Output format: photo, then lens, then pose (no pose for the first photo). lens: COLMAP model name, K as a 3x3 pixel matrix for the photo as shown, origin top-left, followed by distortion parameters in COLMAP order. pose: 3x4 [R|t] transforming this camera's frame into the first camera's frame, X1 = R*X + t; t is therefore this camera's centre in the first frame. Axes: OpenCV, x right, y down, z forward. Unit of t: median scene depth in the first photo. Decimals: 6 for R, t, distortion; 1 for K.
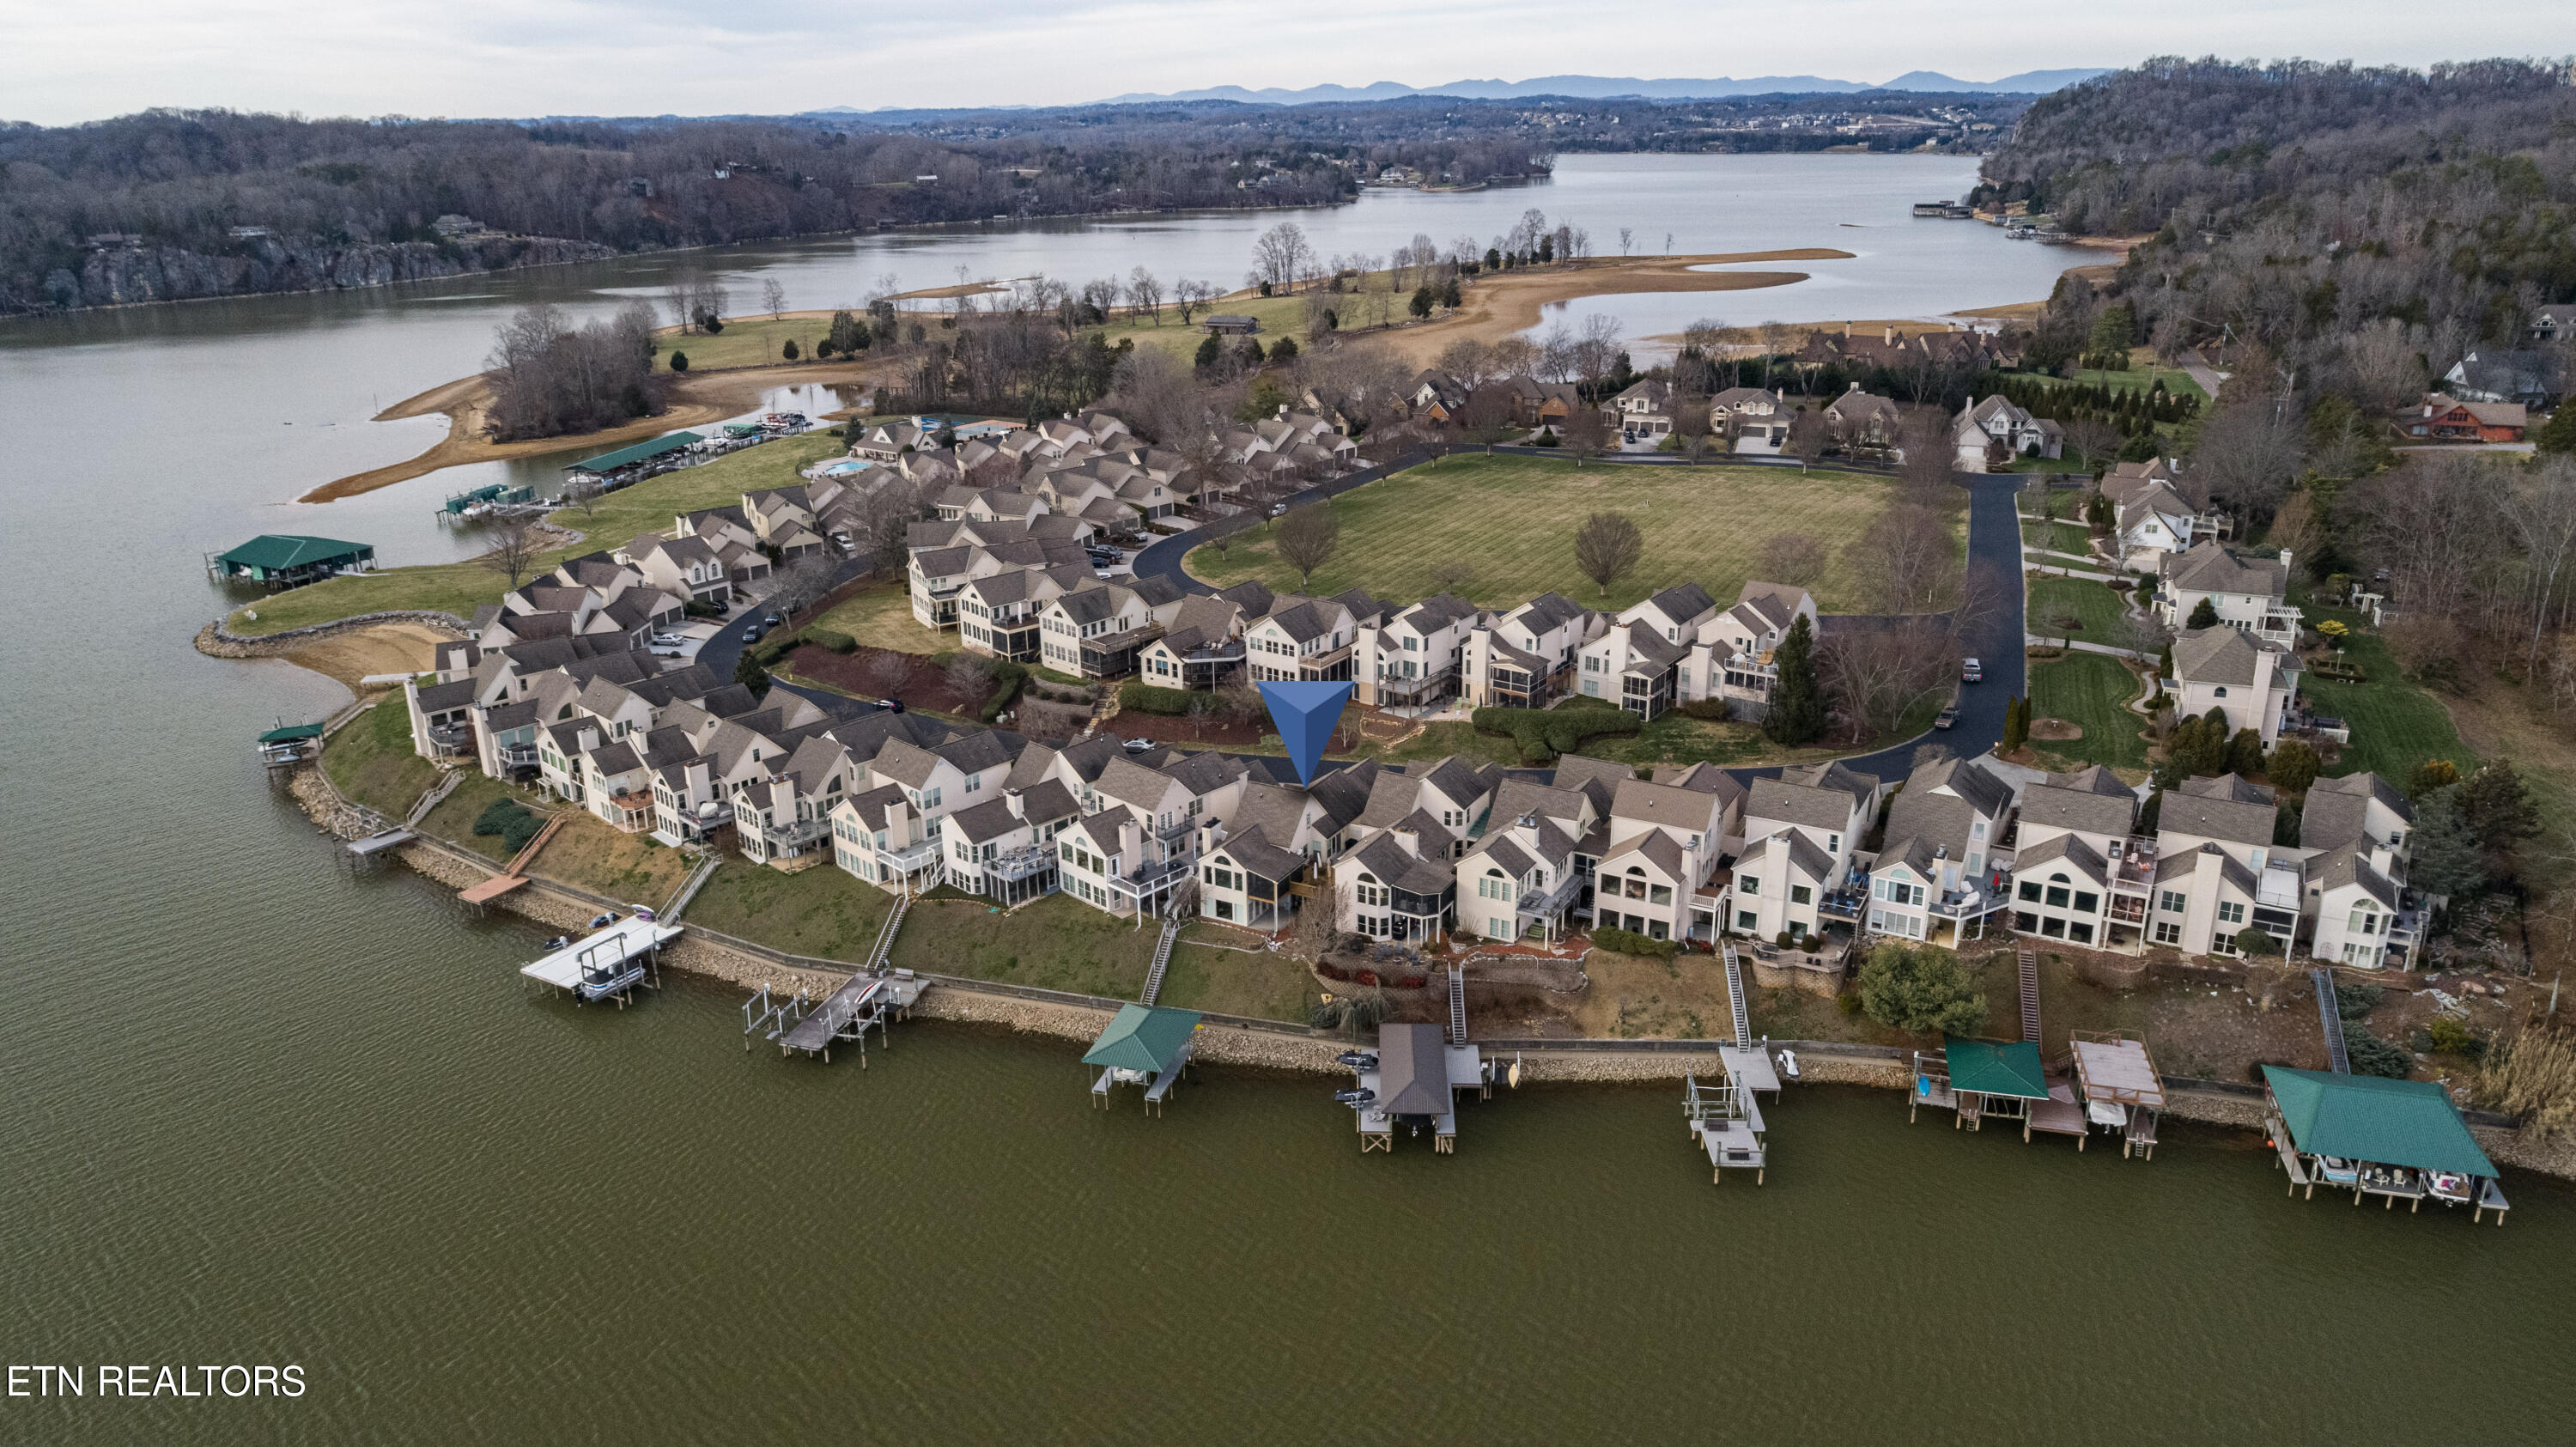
lens RADIAL K [[1728.0, 0, 1288.0], [0, 1728.0, 723.5], [0, 0, 1]] dist [-0.006799, -0.003517]
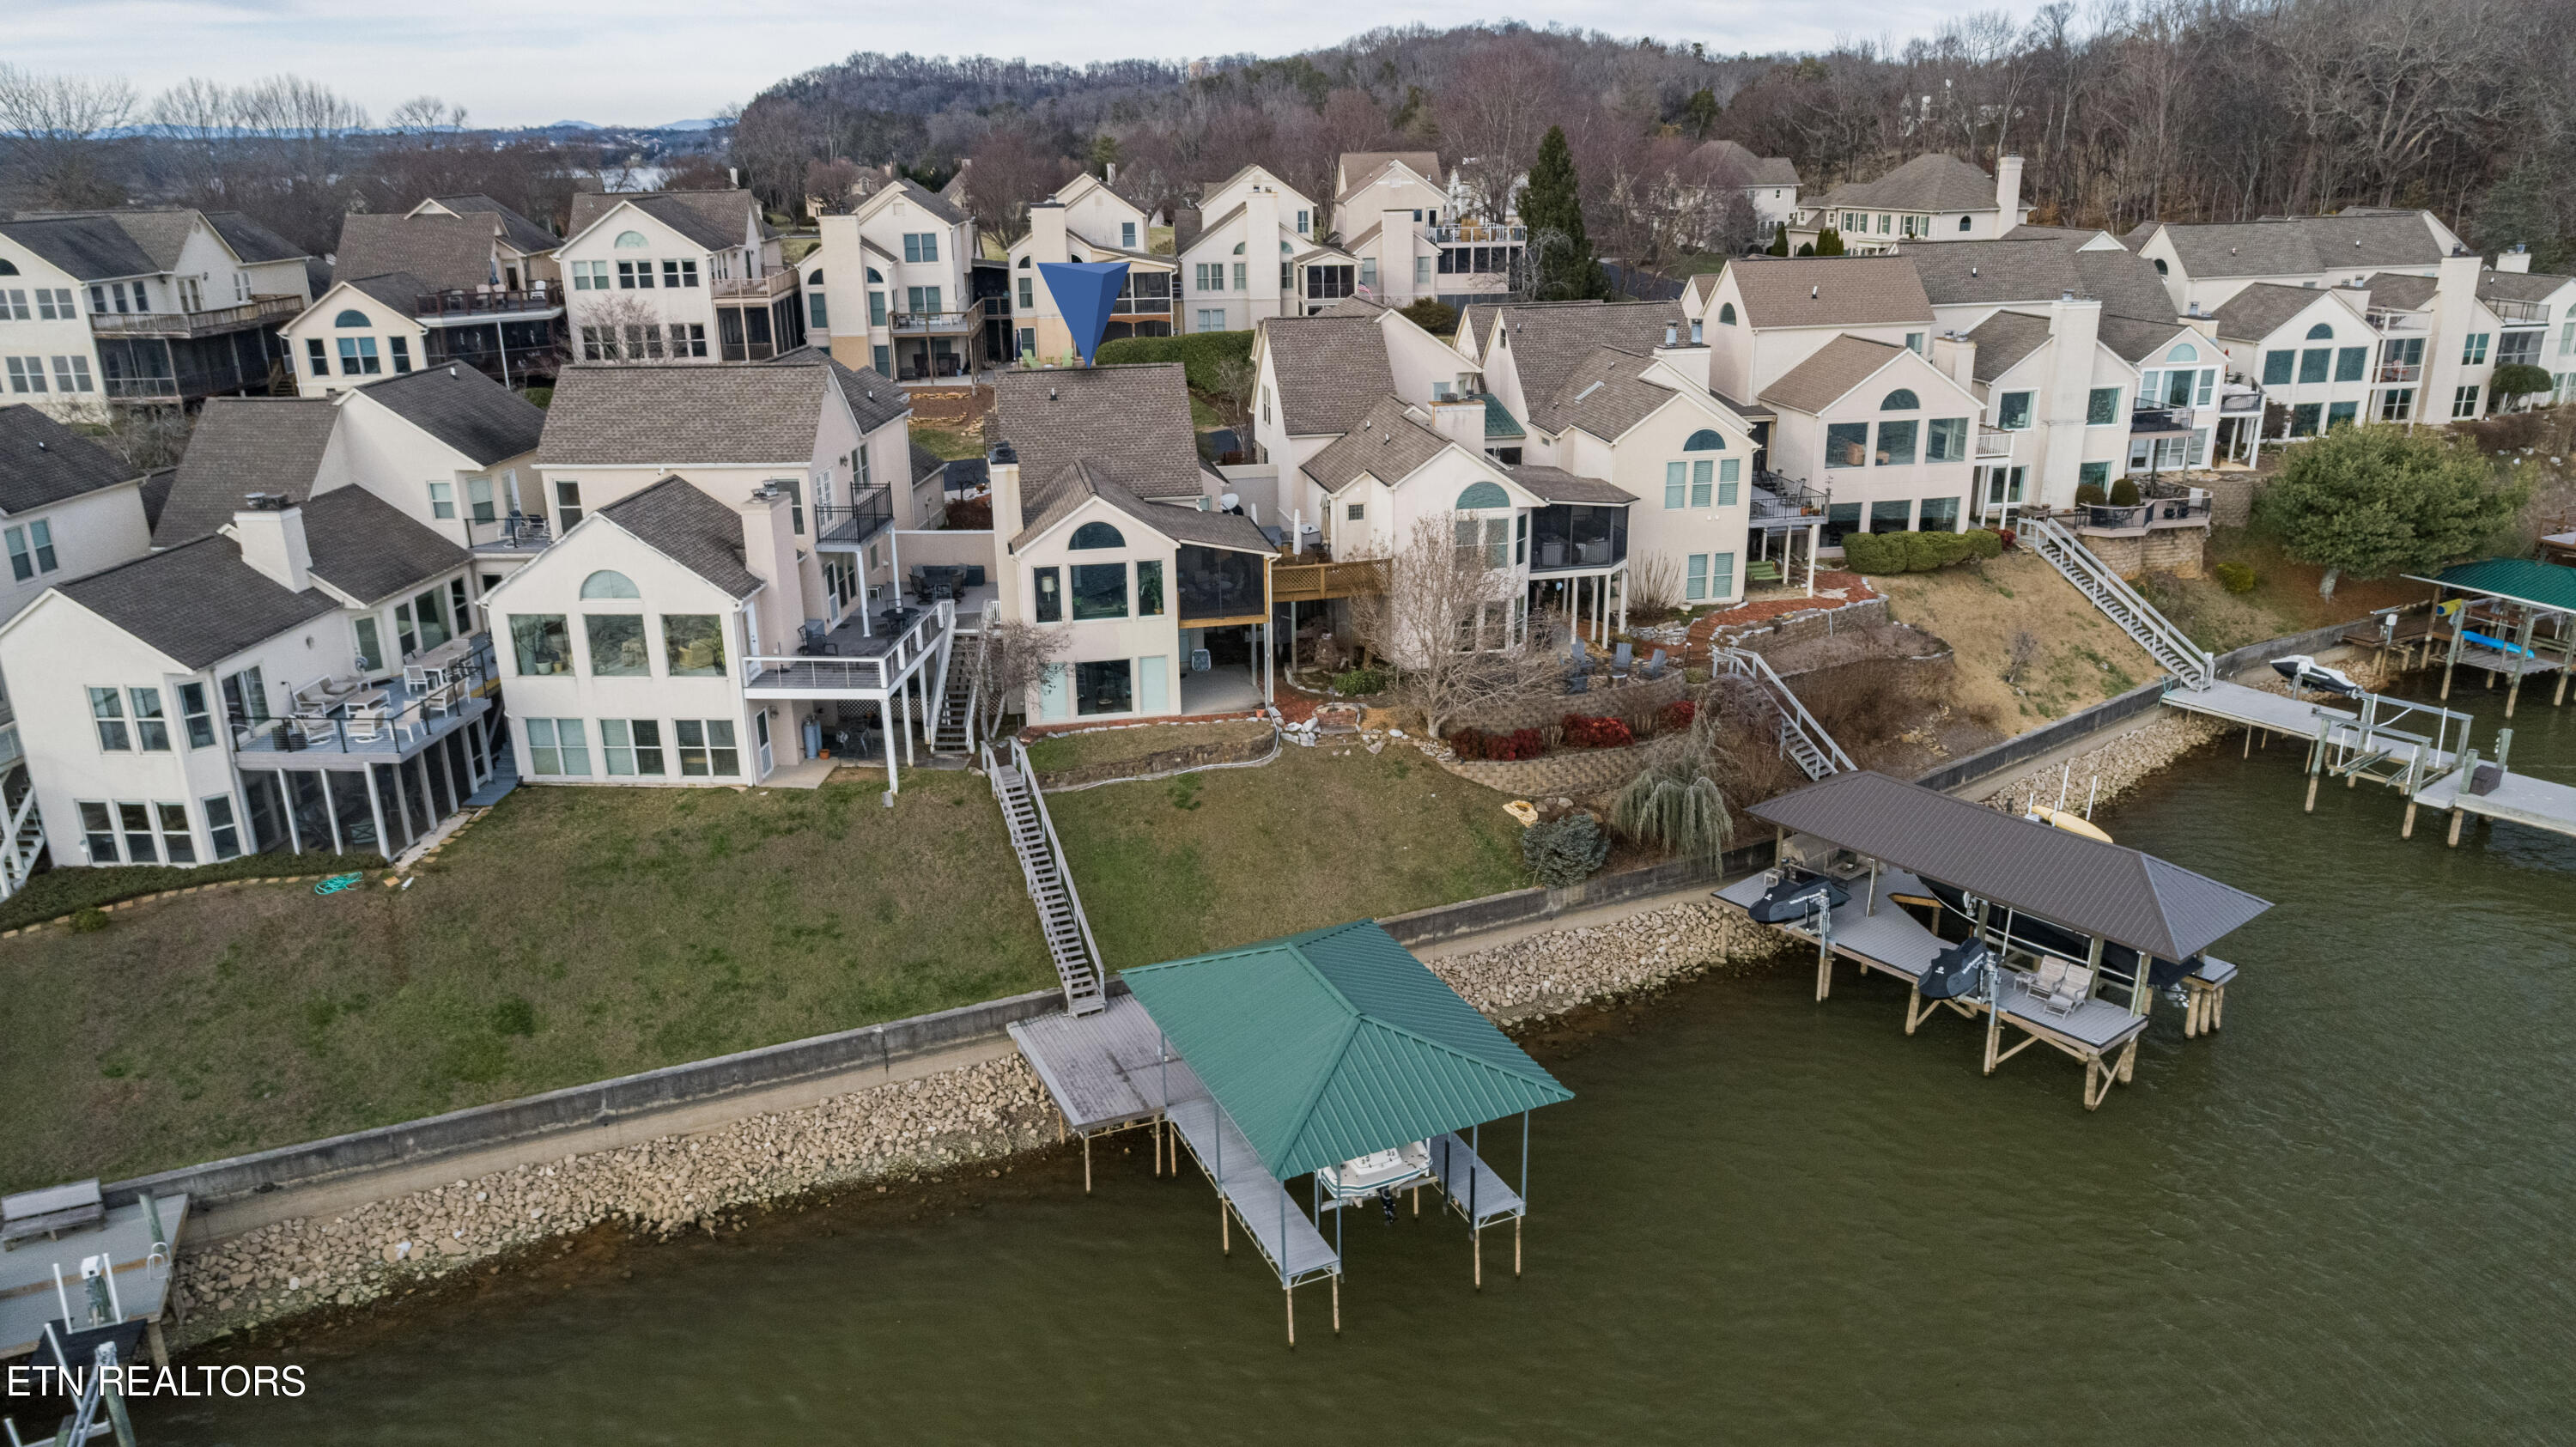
lens RADIAL K [[1728.0, 0, 1288.0], [0, 1728.0, 723.5], [0, 0, 1]] dist [-0.006799, -0.003517]
pose [[0.761869, -0.204514, 0.614597, -0.216498], [0.219437, 0.974231, 0.052167, 0.100629], [-0.609429, 0.095121, 0.787114, 0.671831]]
